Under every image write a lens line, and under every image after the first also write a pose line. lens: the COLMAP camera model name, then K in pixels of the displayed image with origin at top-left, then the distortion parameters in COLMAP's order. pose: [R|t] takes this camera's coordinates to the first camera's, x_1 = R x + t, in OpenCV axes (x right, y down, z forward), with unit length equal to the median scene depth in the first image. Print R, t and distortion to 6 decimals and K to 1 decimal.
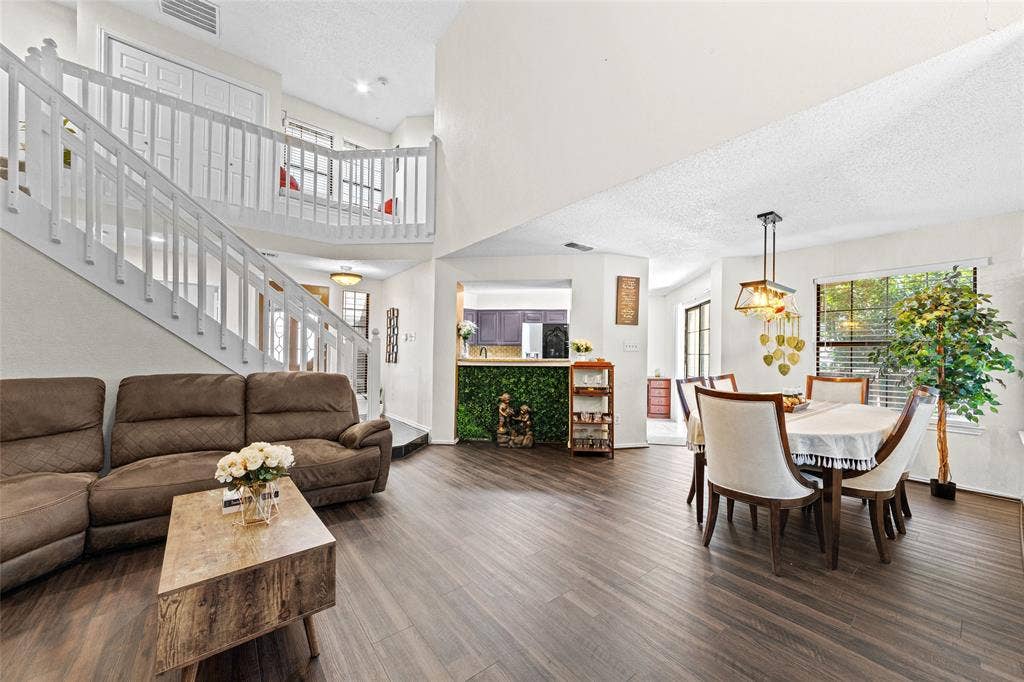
lens RADIAL K [[375.5, 0, 520.9], [0, 375.5, 348.0], [0, 0, 1]] dist [-0.000637, 0.000096]
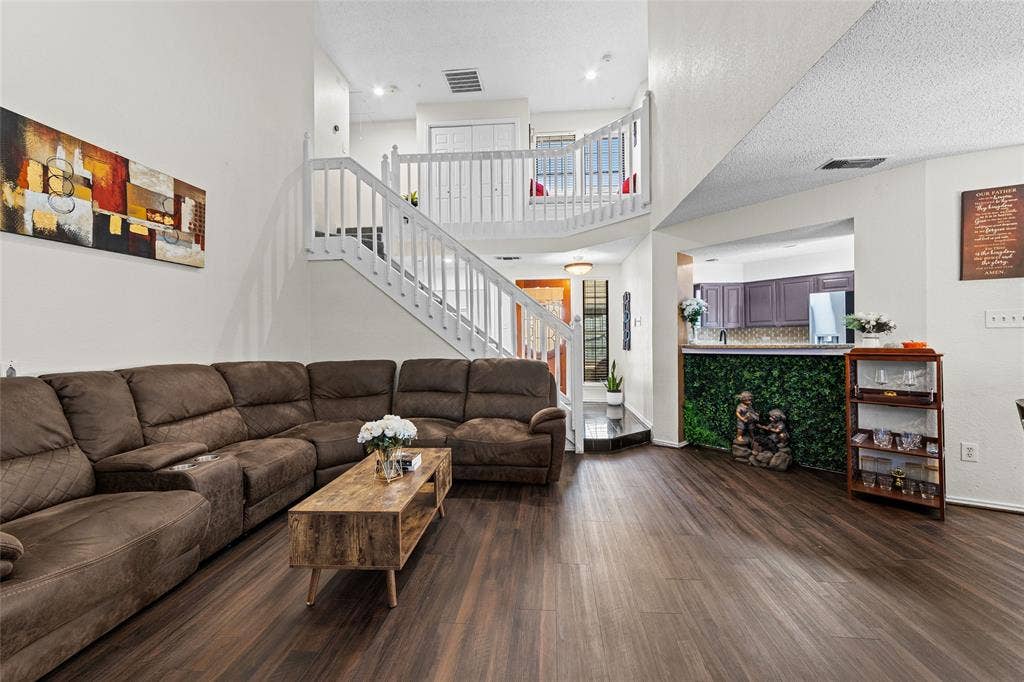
lens RADIAL K [[390.3, 0, 518.5], [0, 390.3, 337.6], [0, 0, 1]] dist [-0.002133, -0.000150]
pose [[0.721285, -0.023527, -0.692239, 0.179948], [0.028151, 0.999593, -0.004641, 0.005805], [0.692066, -0.016140, 0.721654, 0.135207]]
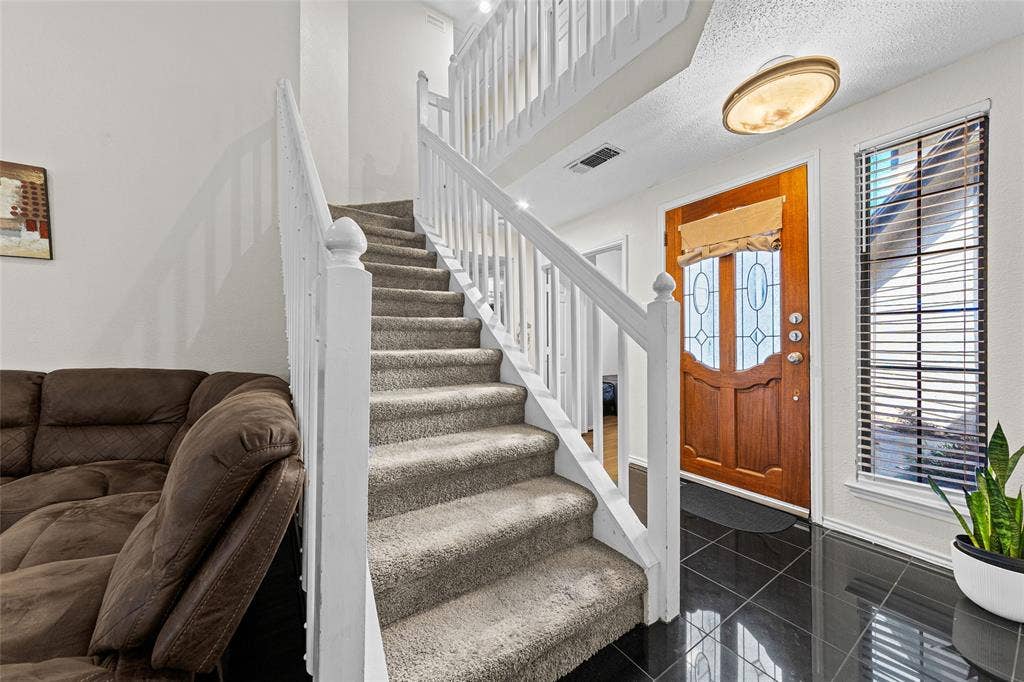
lens RADIAL K [[375.5, 0, 520.9], [0, 375.5, 348.0], [0, 0, 1]] dist [-0.000637, 0.000096]
pose [[-0.073344, -0.003615, -0.997300, -0.177679], [0.020891, 0.999768, -0.005161, 0.017591], [0.997088, -0.021213, -0.073252, 1.002770]]
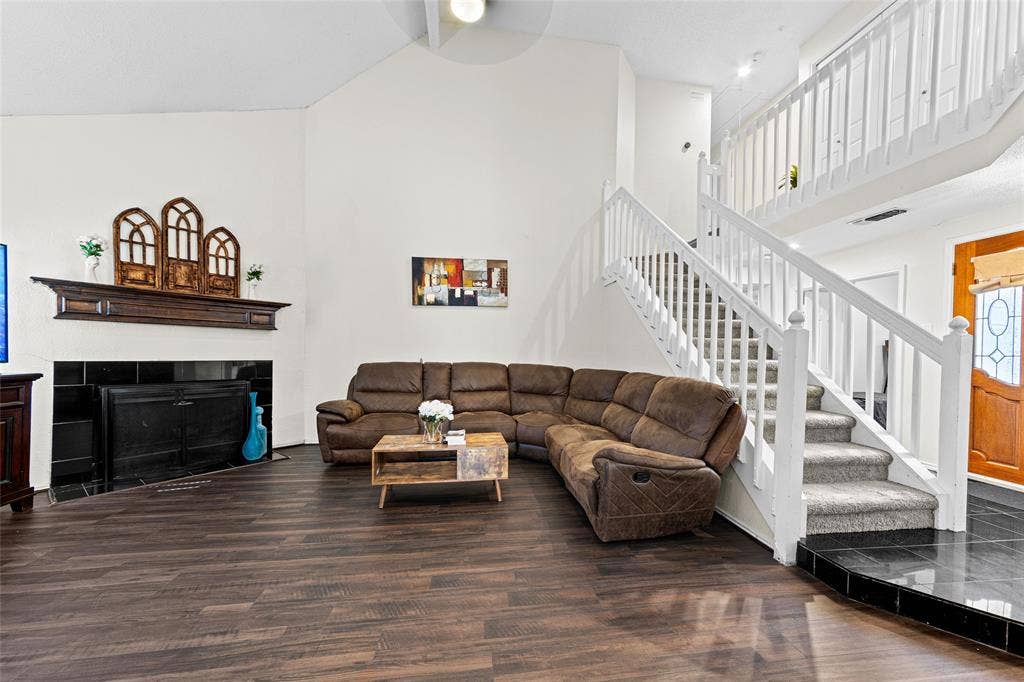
lens RADIAL K [[375.3, 0, 524.9], [0, 375.3, 356.4], [0, 0, 1]] dist [0.006619, 0.000414]
pose [[-0.507464, -0.013235, -0.861571, 0.233515], [-0.011989, 0.999894, -0.008298, 0.019818], [0.861590, 0.006118, -0.507569, 0.857413]]
